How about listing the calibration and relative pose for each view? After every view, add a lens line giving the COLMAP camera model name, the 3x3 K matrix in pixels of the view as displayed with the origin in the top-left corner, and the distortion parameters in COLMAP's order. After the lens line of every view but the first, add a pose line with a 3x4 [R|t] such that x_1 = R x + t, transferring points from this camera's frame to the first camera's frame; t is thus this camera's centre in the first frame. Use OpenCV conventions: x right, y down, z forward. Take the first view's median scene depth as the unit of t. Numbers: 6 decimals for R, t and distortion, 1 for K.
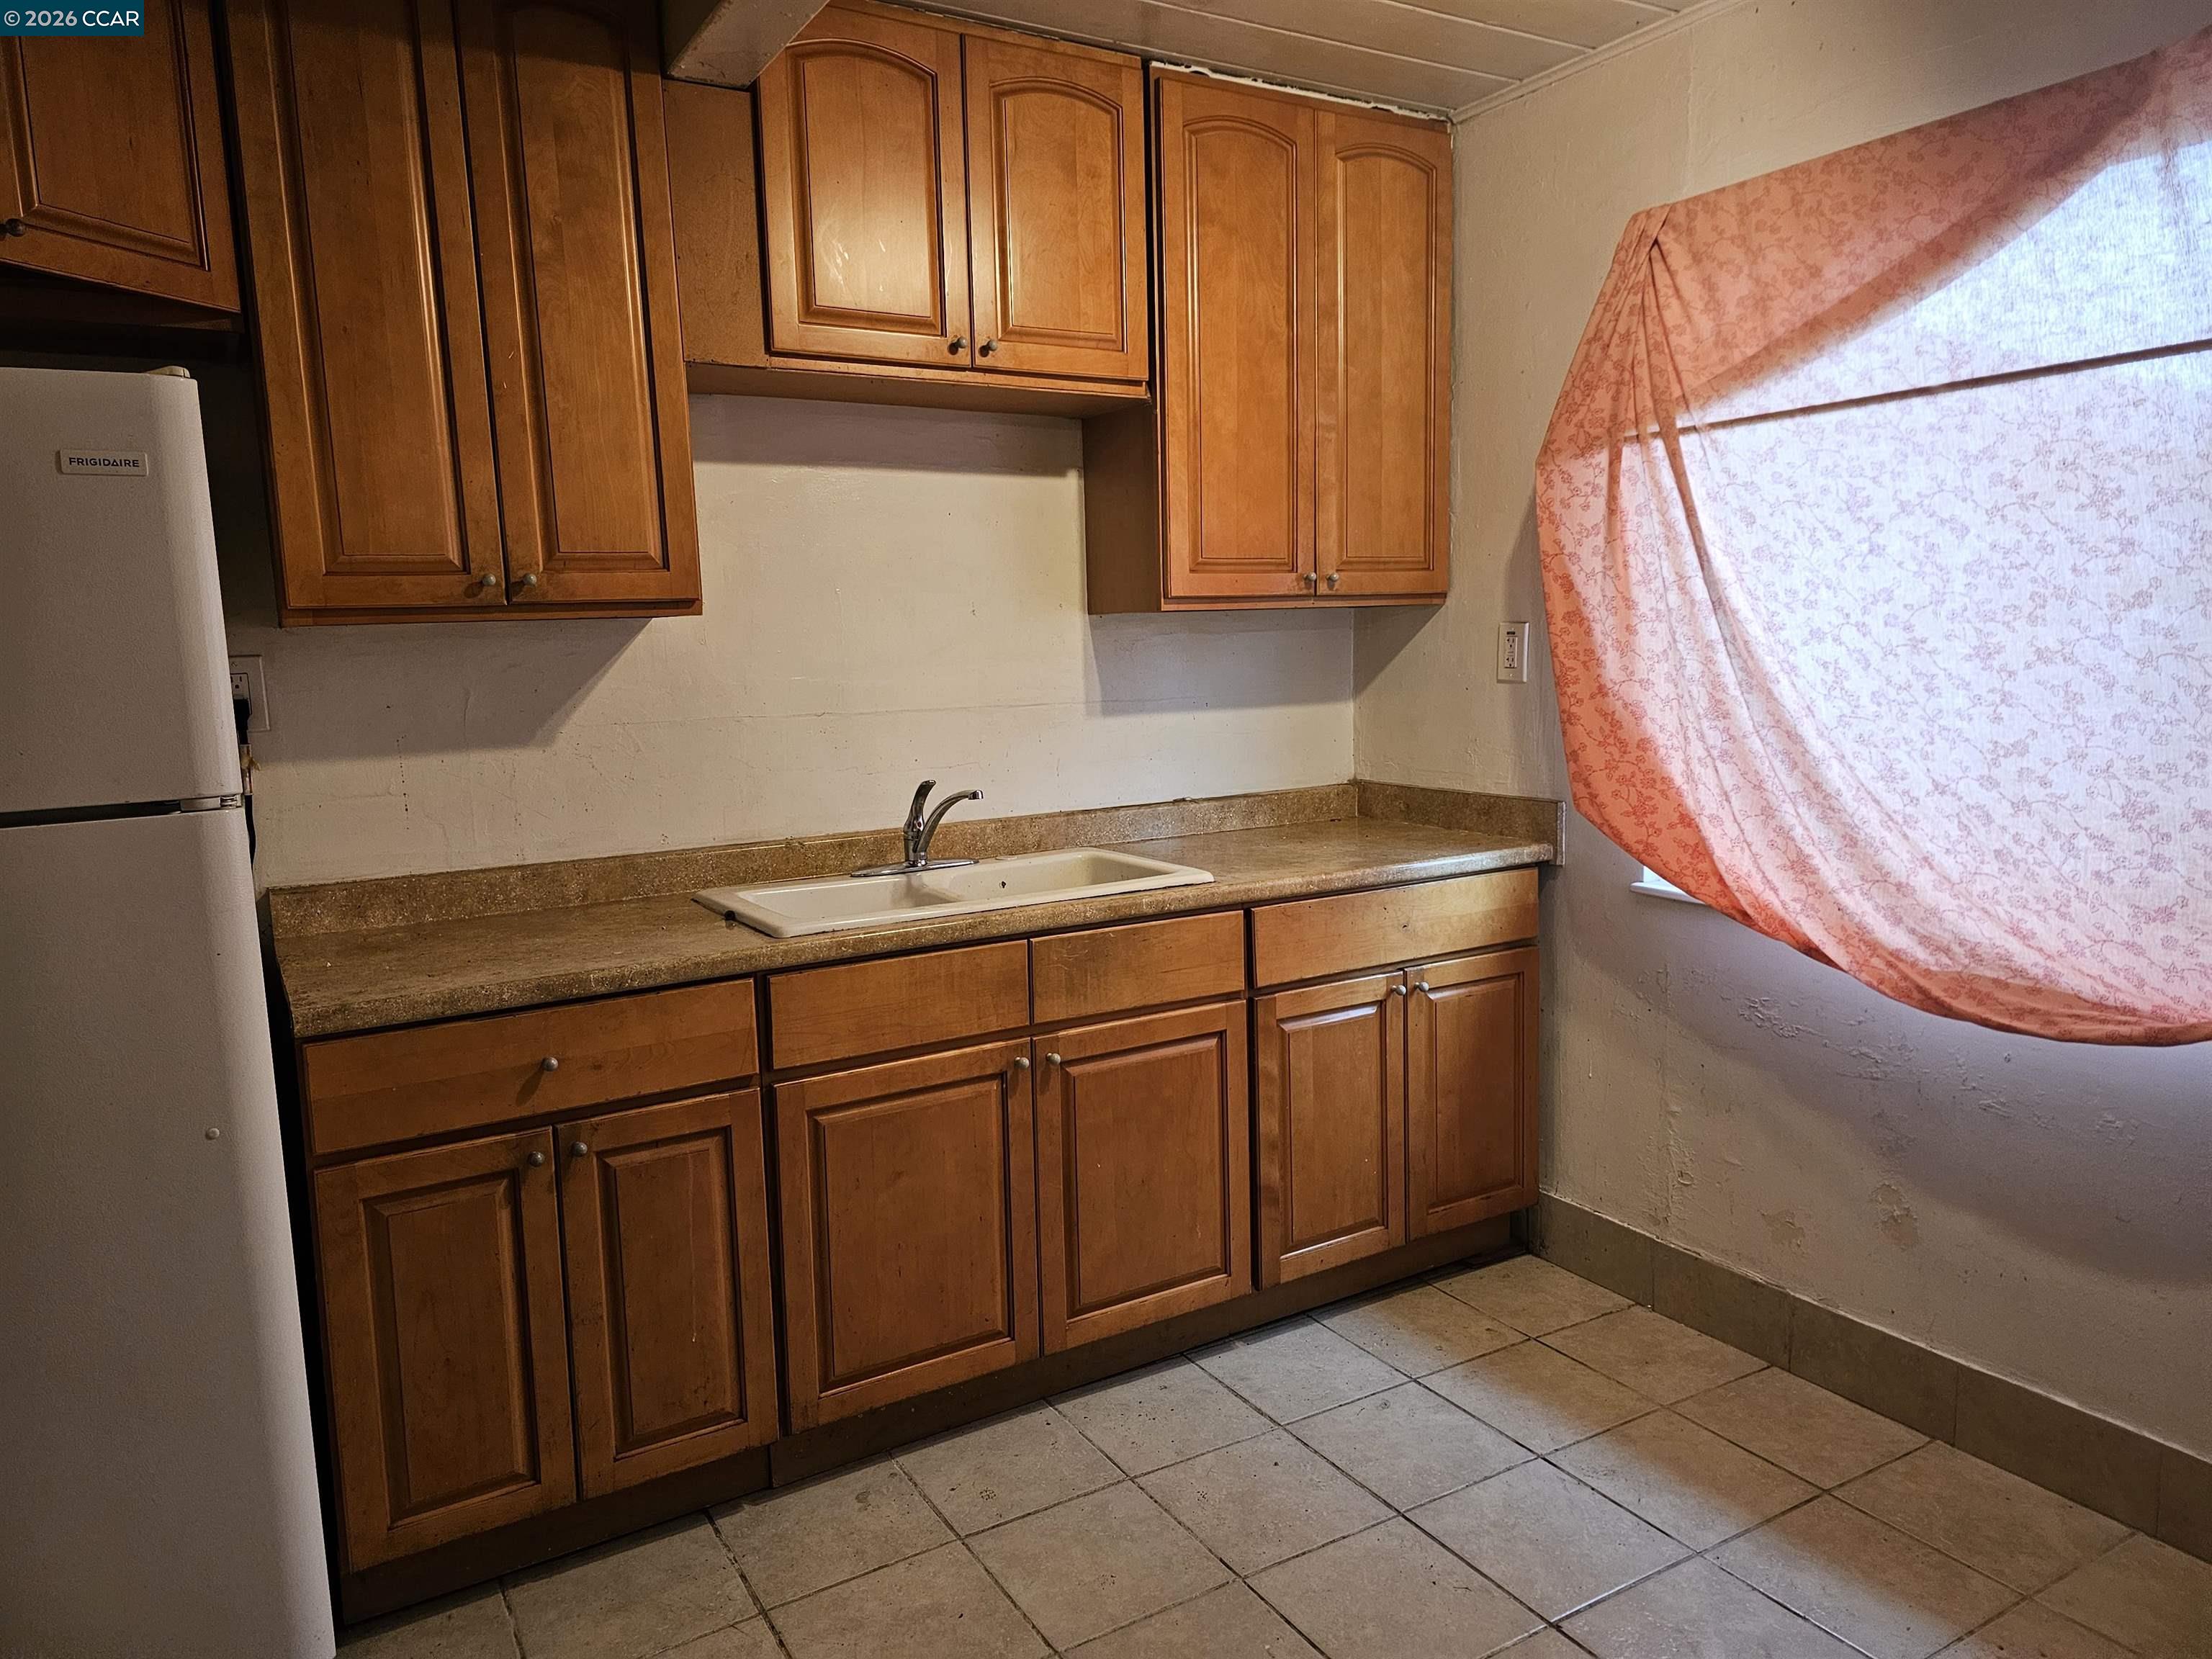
lens RADIAL K [[1488.2, 0, 1095.7], [0, 1488.2, 815.3], [0, 0, 1]] dist [0.027894, -0.004572]
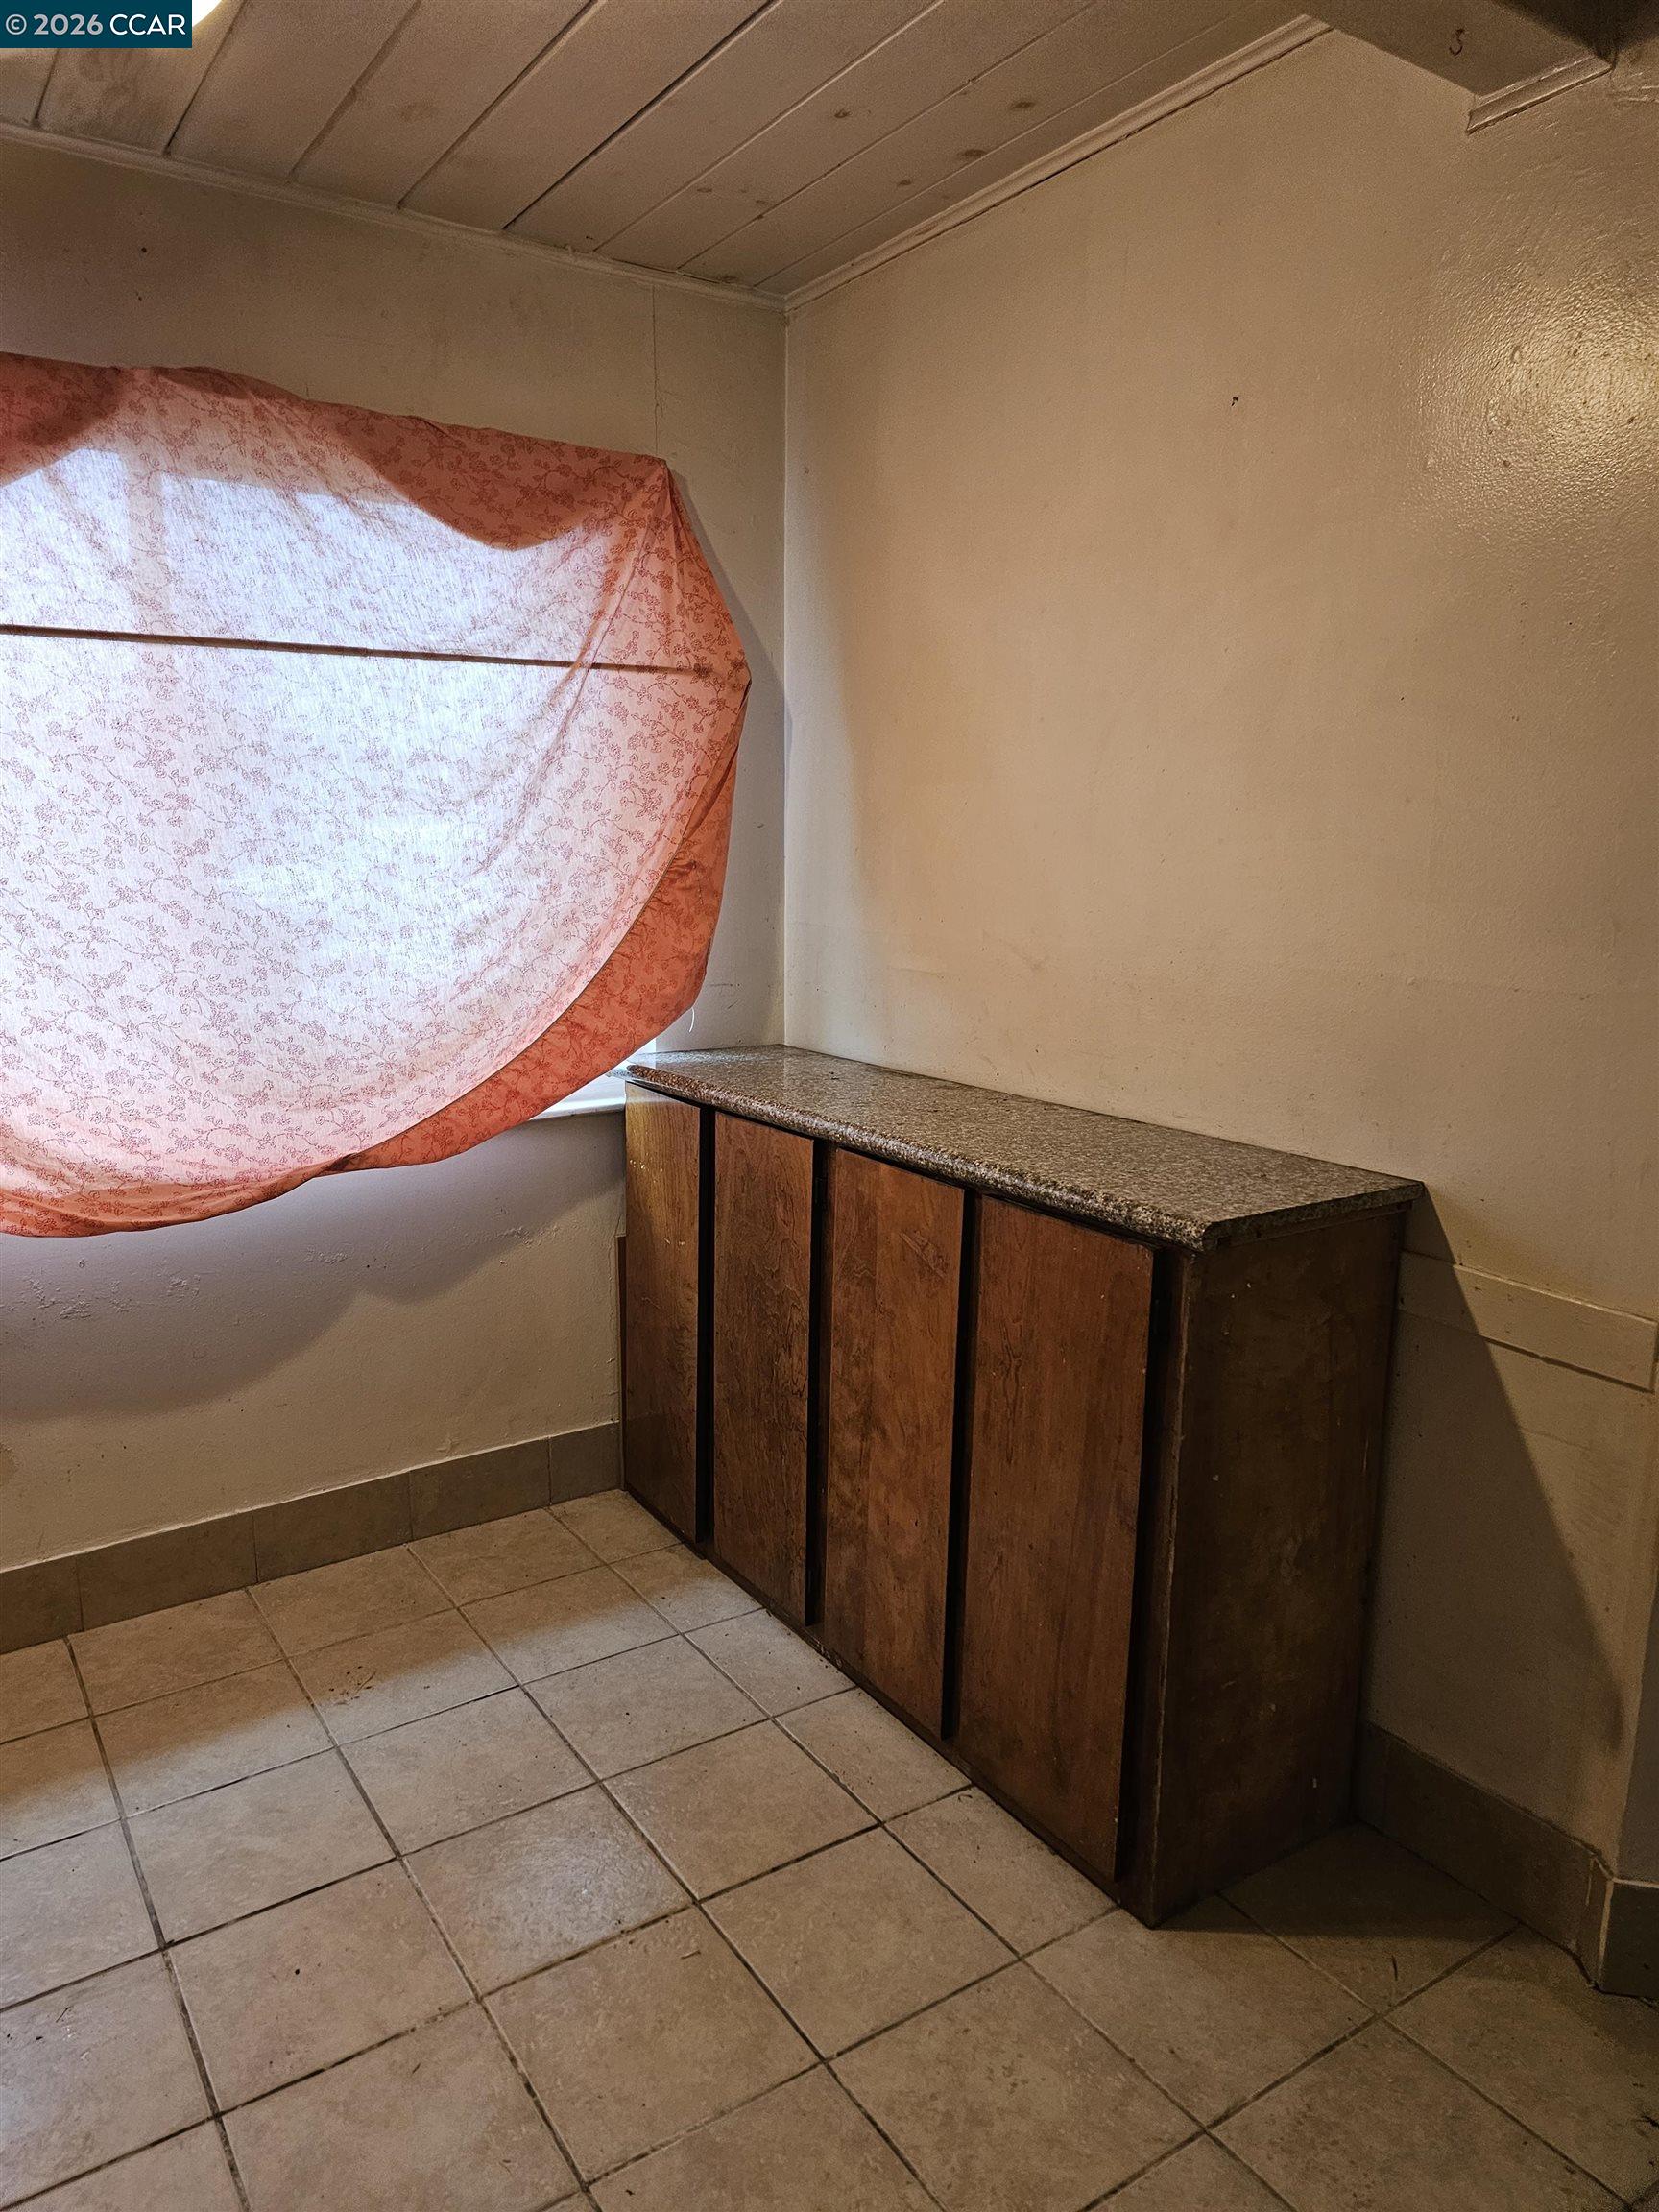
lens RADIAL K [[1488.2, 0, 817.1], [0, 1488.2, 1123.8], [0, 0, 1]] dist [0.027894, -0.004572]
pose [[-0.053656, -0.173718, 0.983333, -0.530280], [0.119132, 0.976604, 0.179030, -0.077585], [-0.991428, 0.126752, -0.031705, 0.542735]]
